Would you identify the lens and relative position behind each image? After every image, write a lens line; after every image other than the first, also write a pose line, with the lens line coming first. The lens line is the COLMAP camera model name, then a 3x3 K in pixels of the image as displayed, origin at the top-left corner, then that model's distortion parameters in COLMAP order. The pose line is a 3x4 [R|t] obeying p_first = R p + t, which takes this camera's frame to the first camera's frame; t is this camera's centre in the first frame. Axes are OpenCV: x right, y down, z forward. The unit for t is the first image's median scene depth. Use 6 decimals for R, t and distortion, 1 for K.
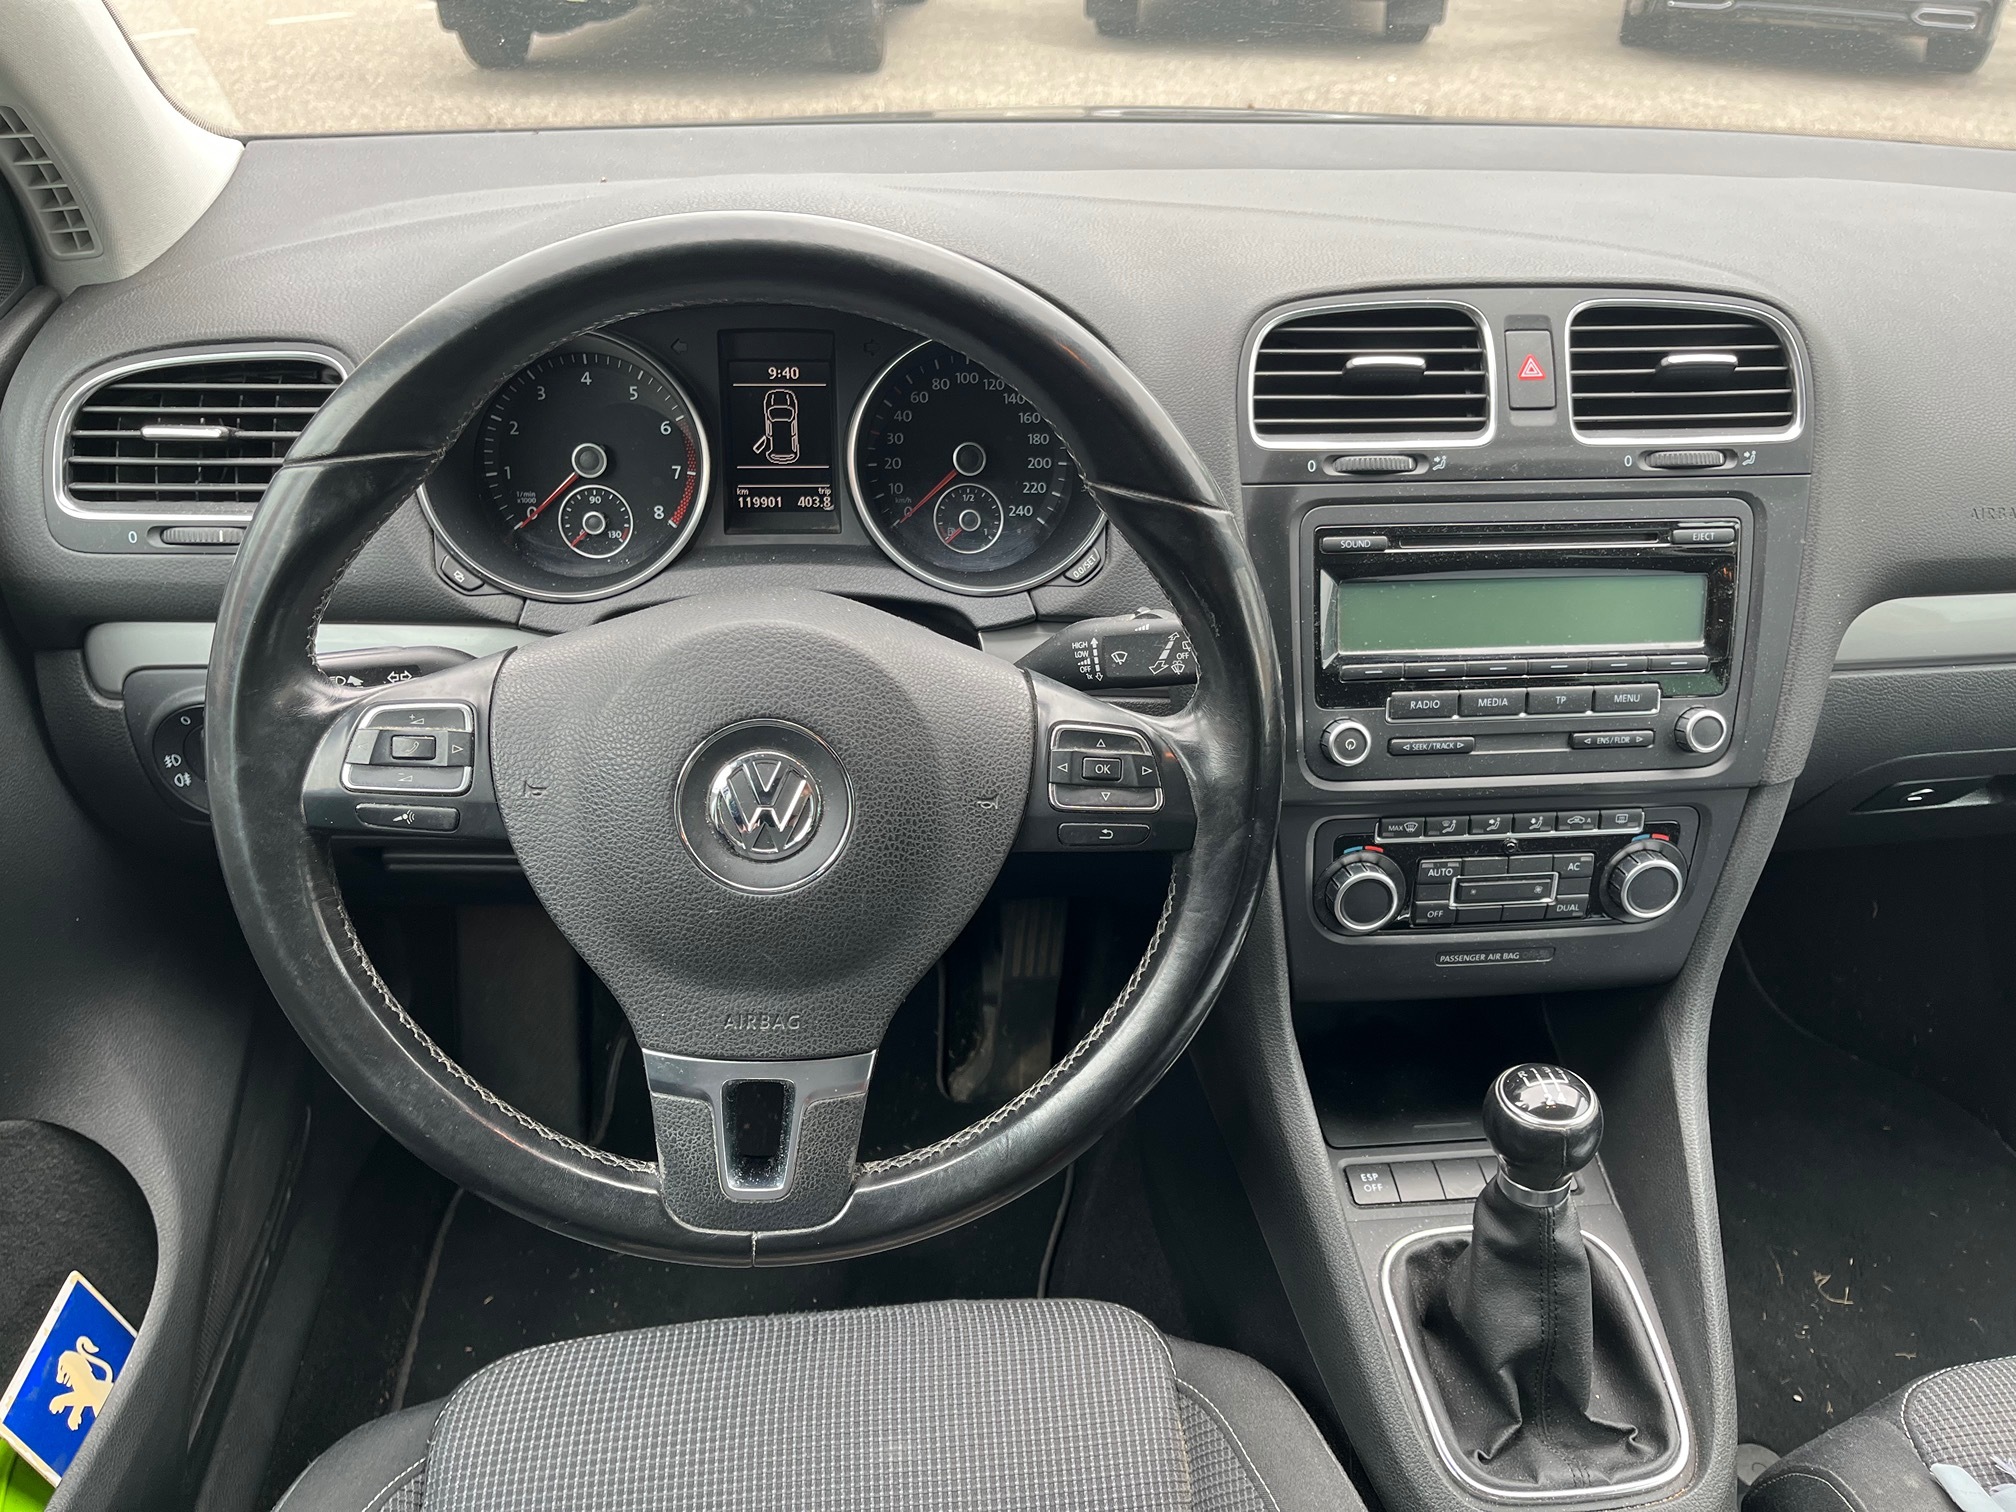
lens RADIAL K [[1550.8, 0, 1014.3], [0, 1550.8, 760.5], [0, 0, 1]] dist [0.042017, -0.066992]
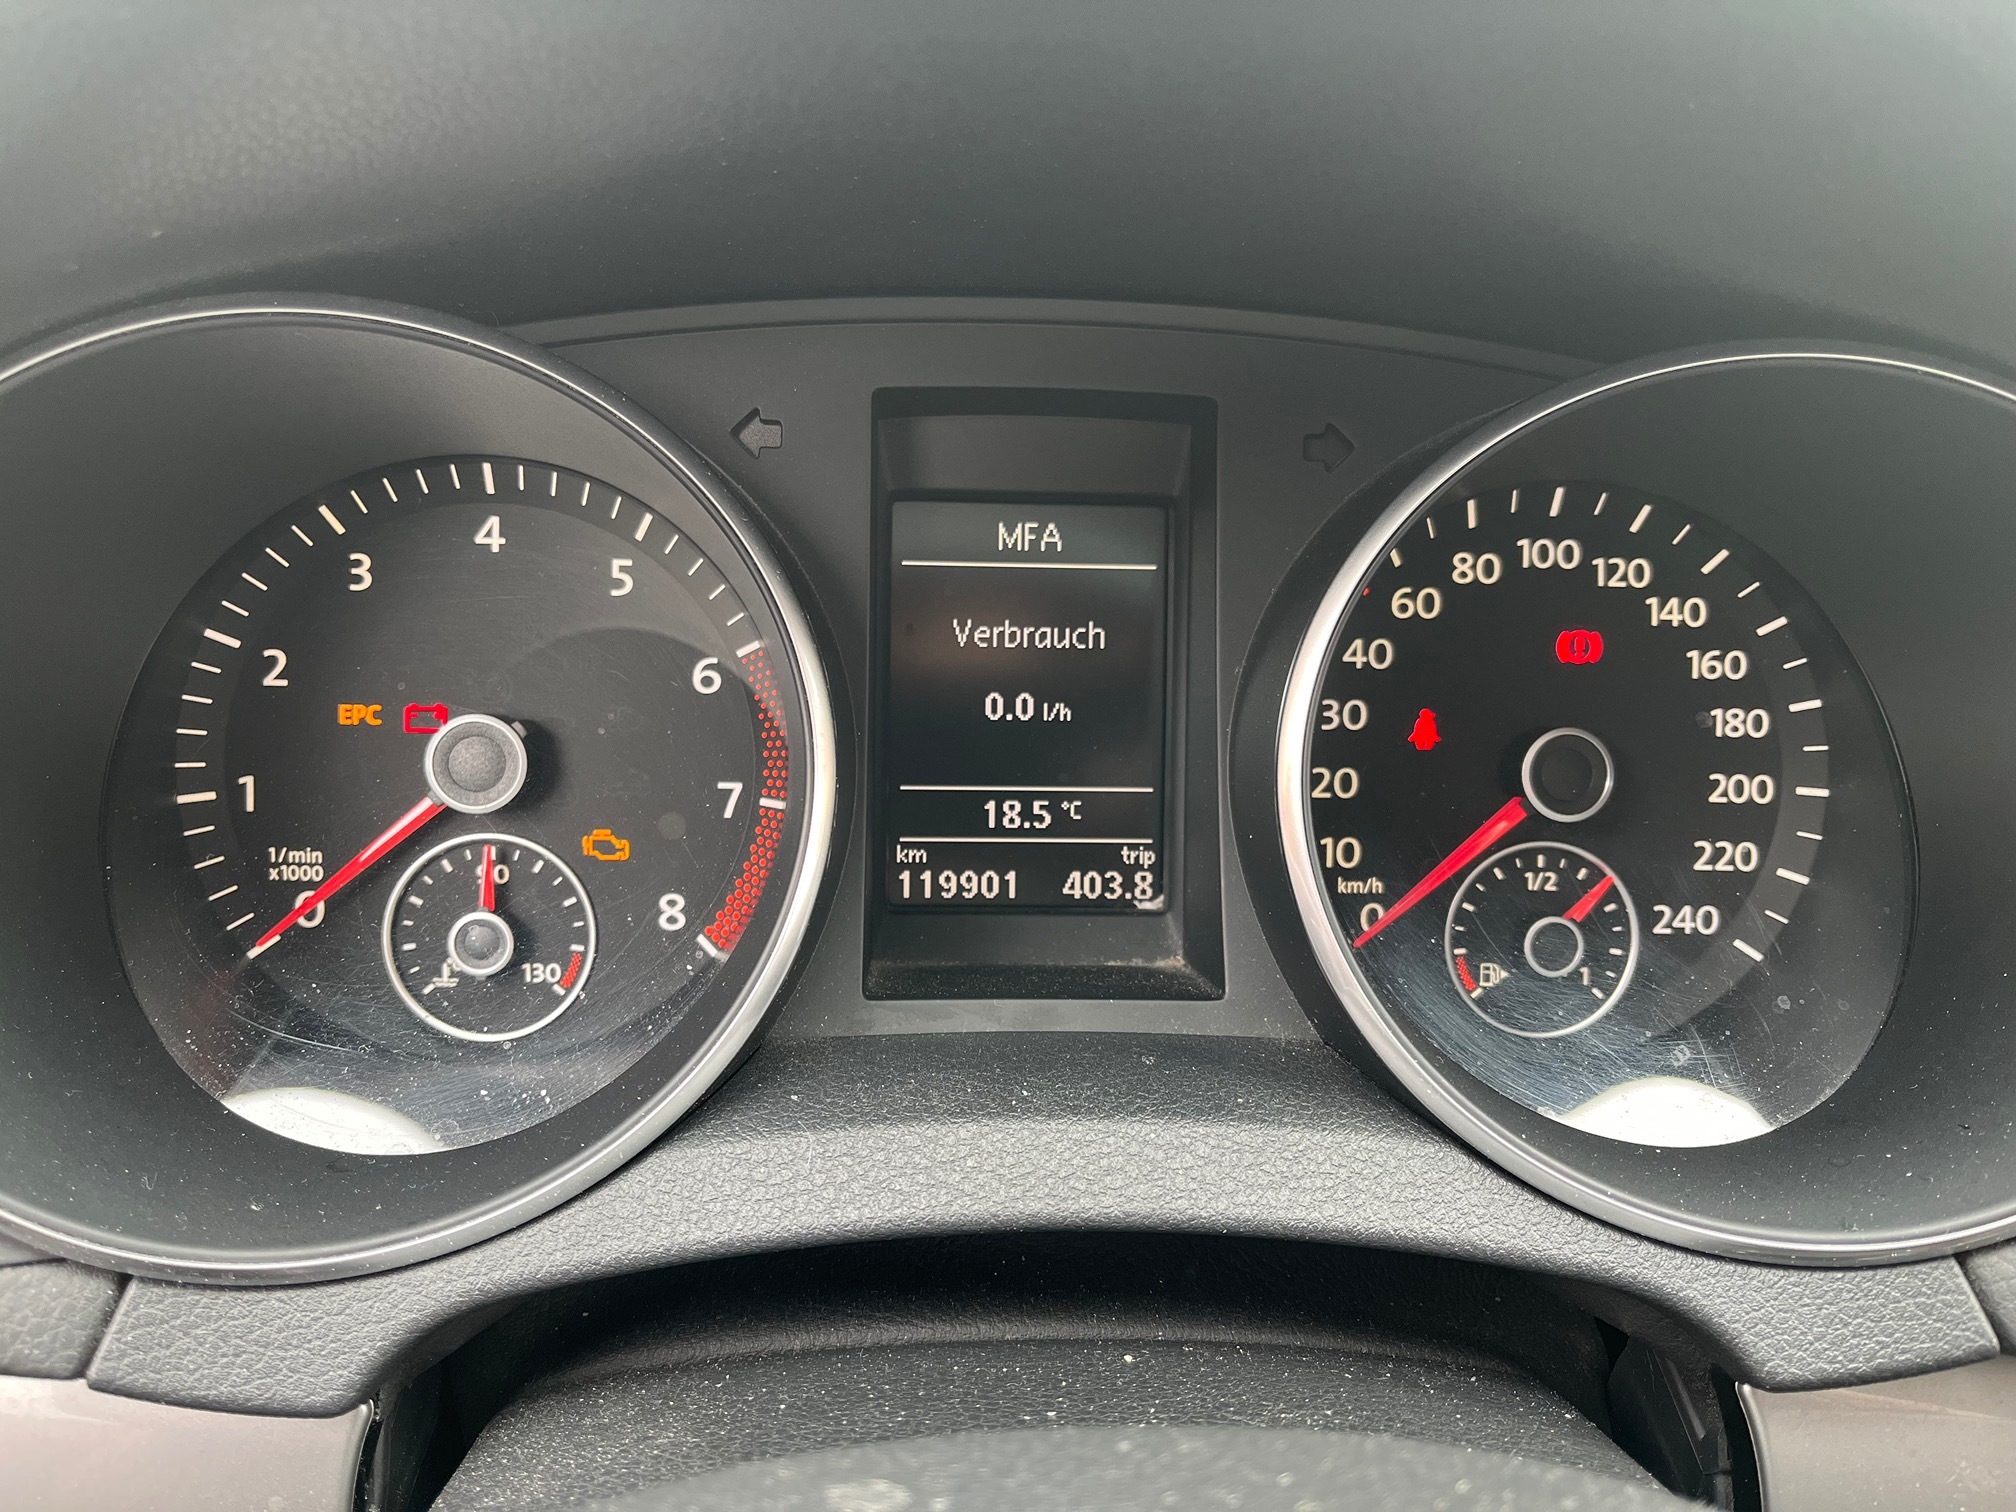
lens RADIAL K [[1550.8, 0, 1000.8], [0, 1550.8, 749.5], [0, 0, 1]] dist [0.042017, -0.066992]
pose [[0.998431, 0.017408, -0.053213, -0.127410], [-0.027470, 0.980486, -0.194662, -0.120064], [0.048785, 0.195819, 0.979426, 0.608291]]
